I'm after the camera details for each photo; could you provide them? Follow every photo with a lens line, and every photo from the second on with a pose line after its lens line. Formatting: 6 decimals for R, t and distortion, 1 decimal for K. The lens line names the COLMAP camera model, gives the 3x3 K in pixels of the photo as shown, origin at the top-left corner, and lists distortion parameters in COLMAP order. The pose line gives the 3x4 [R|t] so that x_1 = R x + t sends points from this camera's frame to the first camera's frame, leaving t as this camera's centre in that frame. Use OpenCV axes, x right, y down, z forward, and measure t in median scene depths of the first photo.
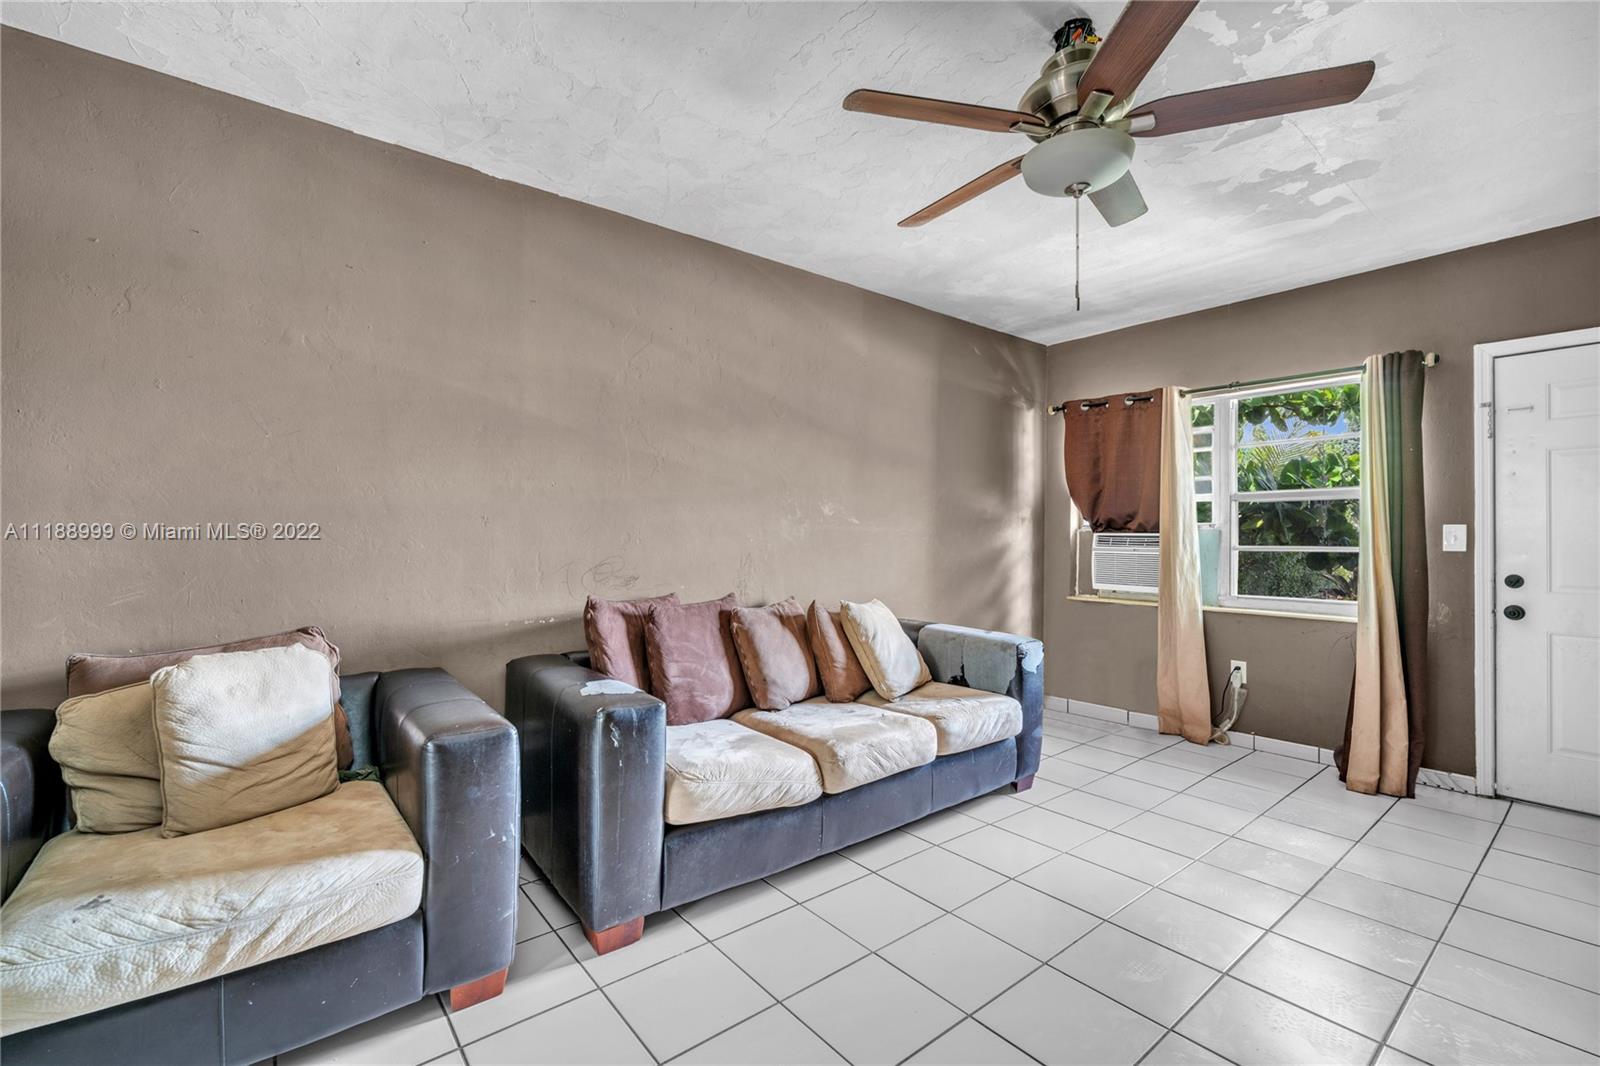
lens RADIAL K [[695.8, 0, 800.0], [0, 695.8, 538.6], [0, 0, 1]] dist [0.000203, 0.000017]
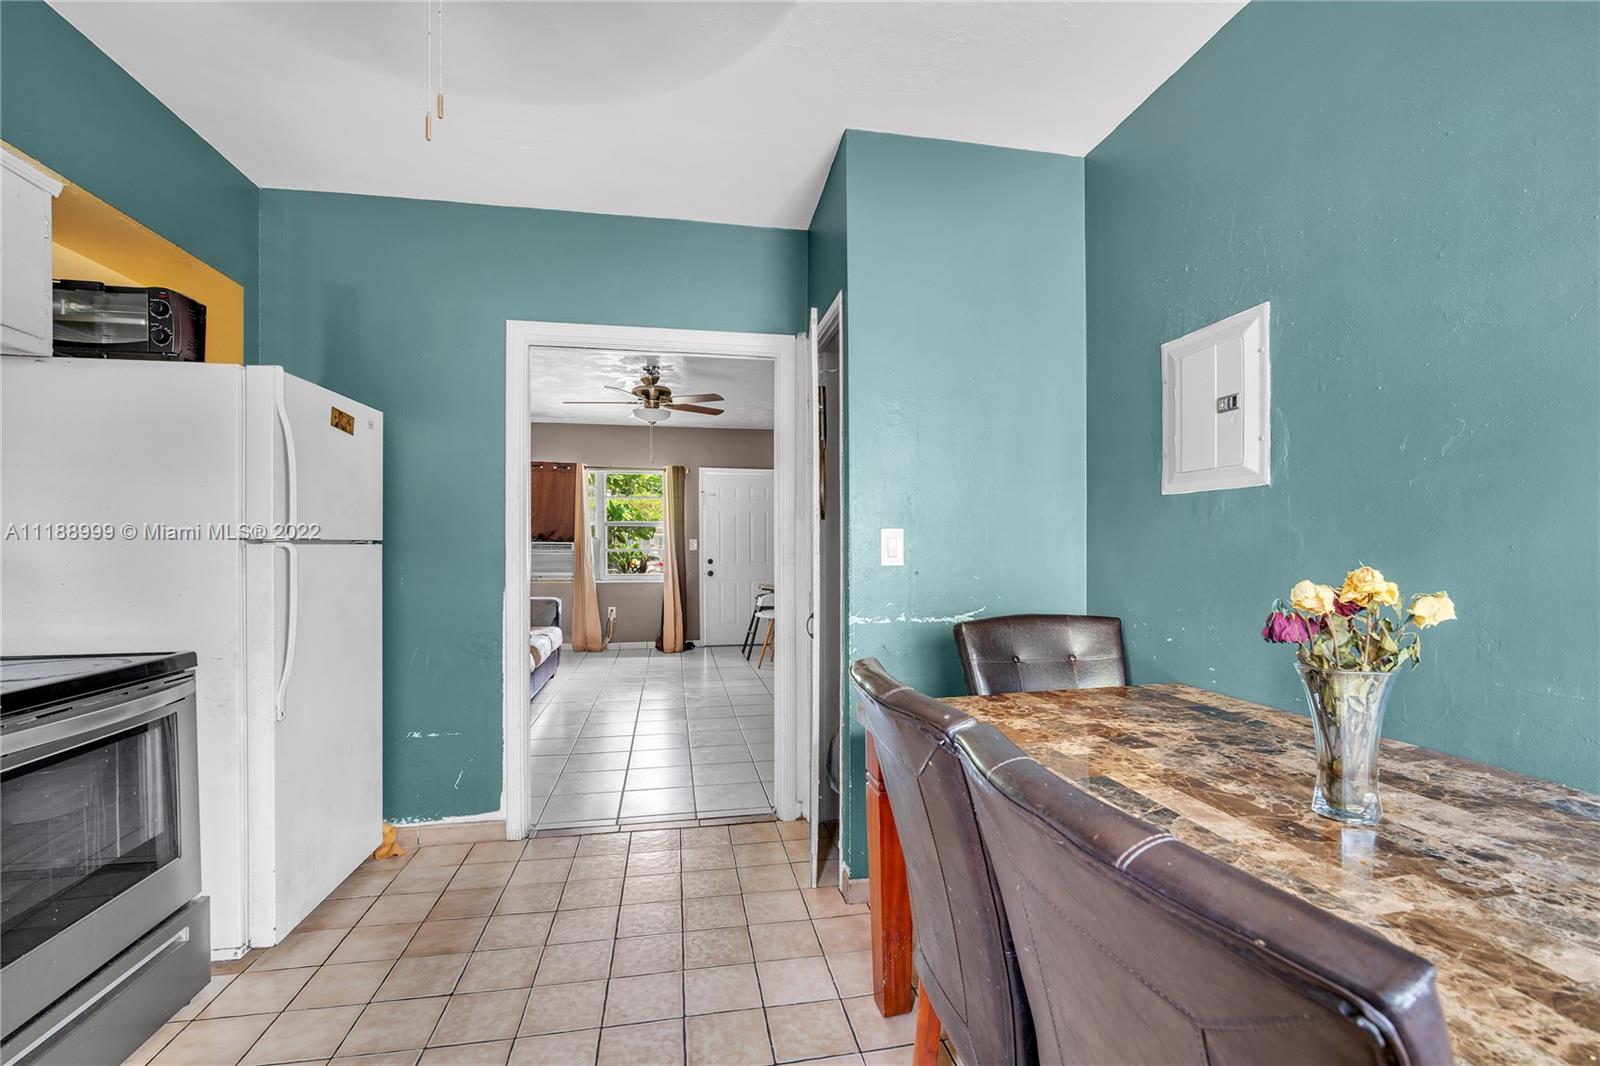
lens RADIAL K [[695.8, 0, 798.0], [0, 695.8, 542.8], [0, 0, 1]] dist [0.000203, 0.000017]
pose [[0.469897, 0.006731, 0.882696, -0.865196], [0.001197, 0.999965, -0.008262, 0.010506], [-0.882721, 0.004939, 0.469872, -0.391995]]
